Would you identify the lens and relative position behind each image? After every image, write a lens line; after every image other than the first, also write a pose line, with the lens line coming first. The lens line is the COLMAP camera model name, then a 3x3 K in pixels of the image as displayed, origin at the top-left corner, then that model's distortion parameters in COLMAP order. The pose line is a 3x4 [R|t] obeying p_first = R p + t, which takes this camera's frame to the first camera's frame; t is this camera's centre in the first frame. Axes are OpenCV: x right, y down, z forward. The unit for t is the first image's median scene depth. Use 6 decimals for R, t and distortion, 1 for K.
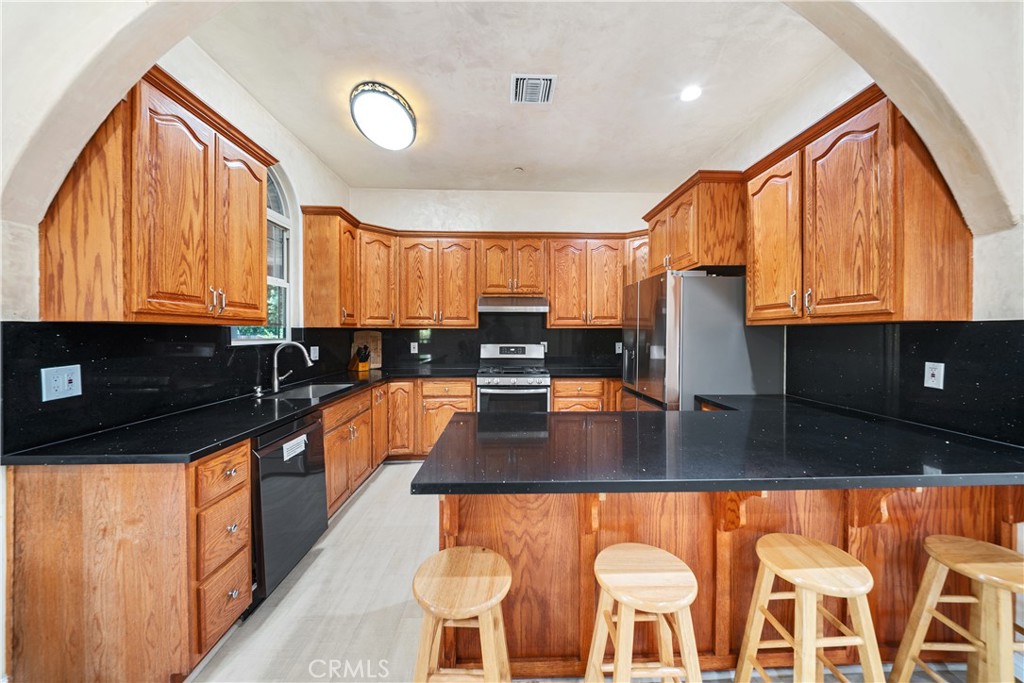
lens RADIAL K [[365.1, 0, 515.2], [0, 365.1, 335.5], [0, 0, 1]] dist [-0.000539, -0.000183]
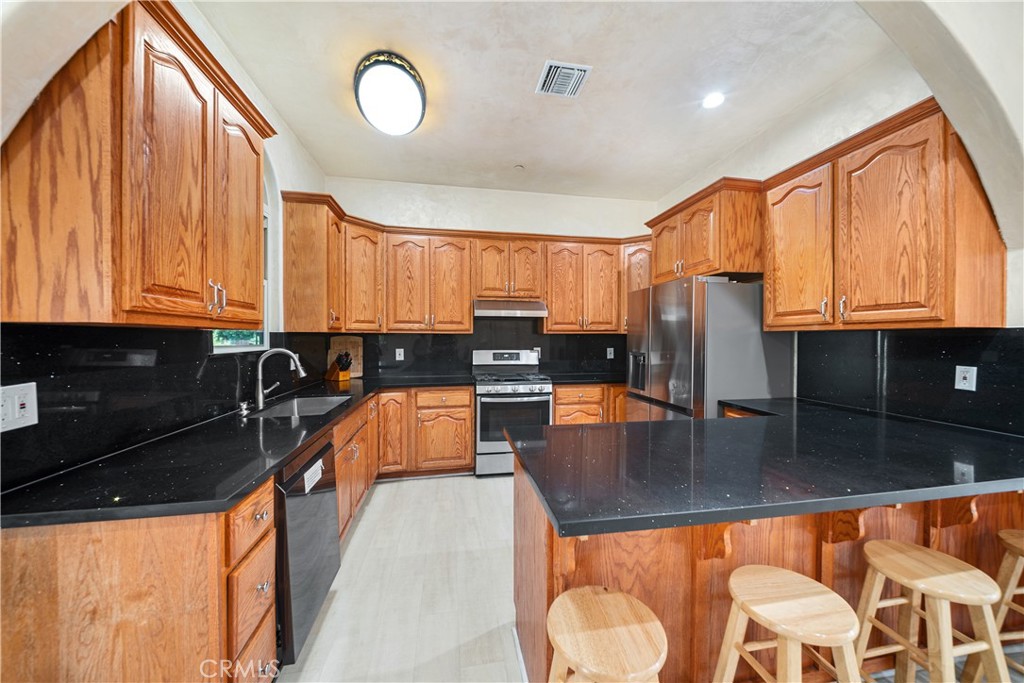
lens RADIAL K [[363.1, 0, 512.7], [0, 363.1, 341.4], [0, 0, 1]] dist [-0.007016, 0.001672]
pose [[0.989569, -0.000888, 0.144056, -0.279220], [0.000601, 0.999998, 0.002036, -0.001565], [-0.144057, -0.001928, 0.989567, 0.120570]]
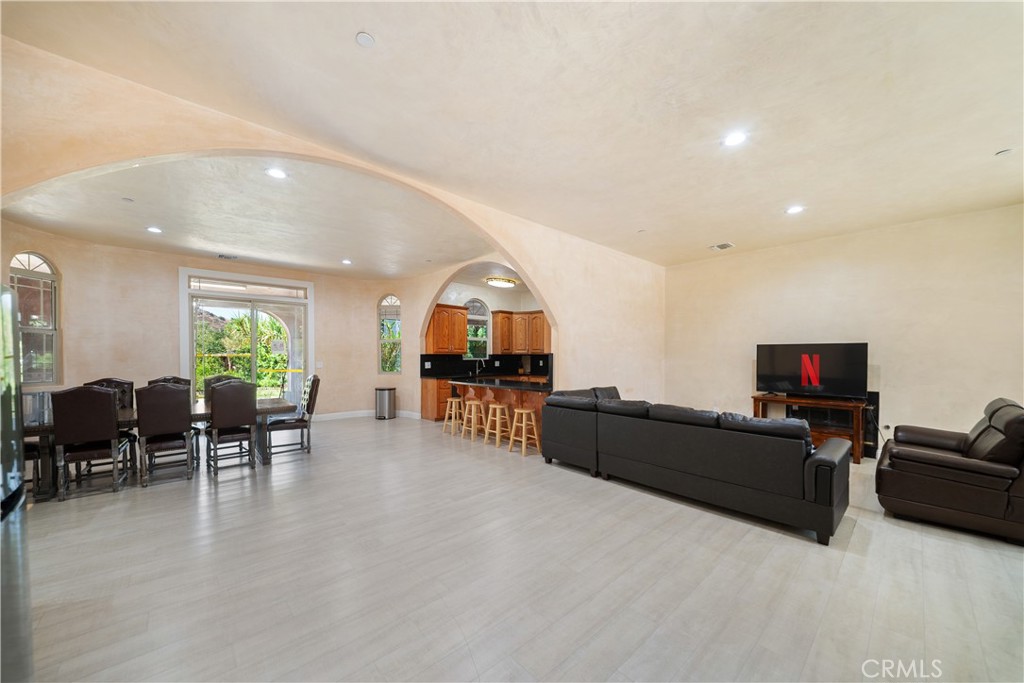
lens RADIAL K [[364.2, 0, 513.2], [0, 364.2, 361.9], [0, 0, 1]] dist [-0.000187, -0.000101]
pose [[0.640461, 0.009217, -0.767935, 2.808383], [-0.002406, 0.999947, 0.009994, 0.015575], [0.767987, -0.004553, 0.640450, -1.127141]]
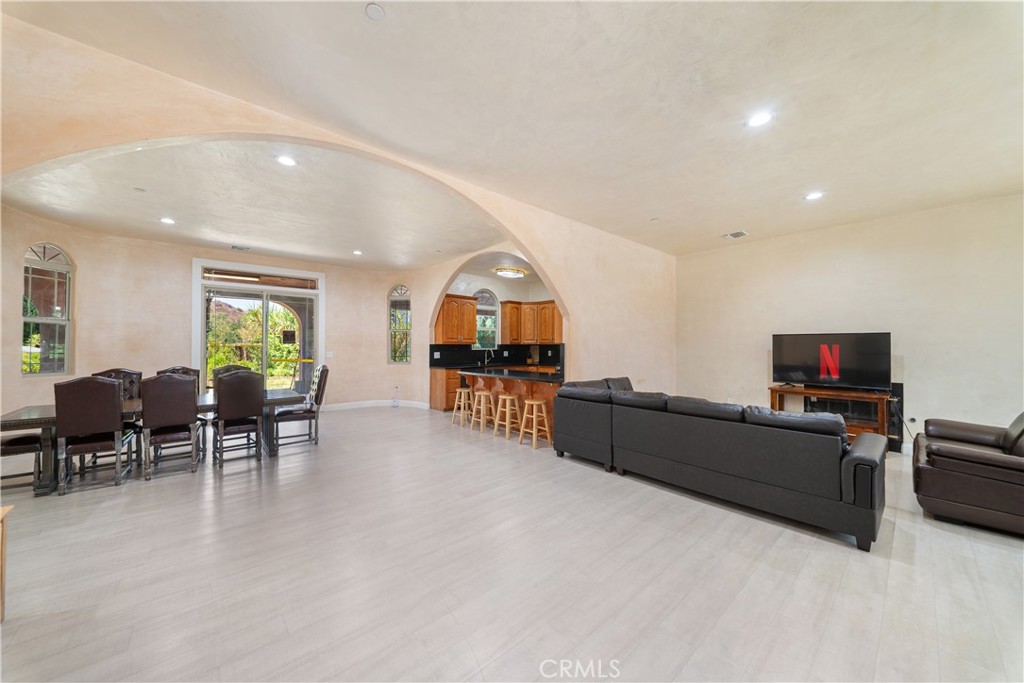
lens RADIAL K [[358.0, 0, 514.0], [0, 358.0, 340.6], [0, 0, 1]] dist [-0.000906, 0.000003]
pose [[0.626931, -0.015121, -0.778928, 2.742362], [-0.002450, 0.999768, -0.021381, 0.015080], [0.779071, 0.015313, 0.626748, -1.097783]]
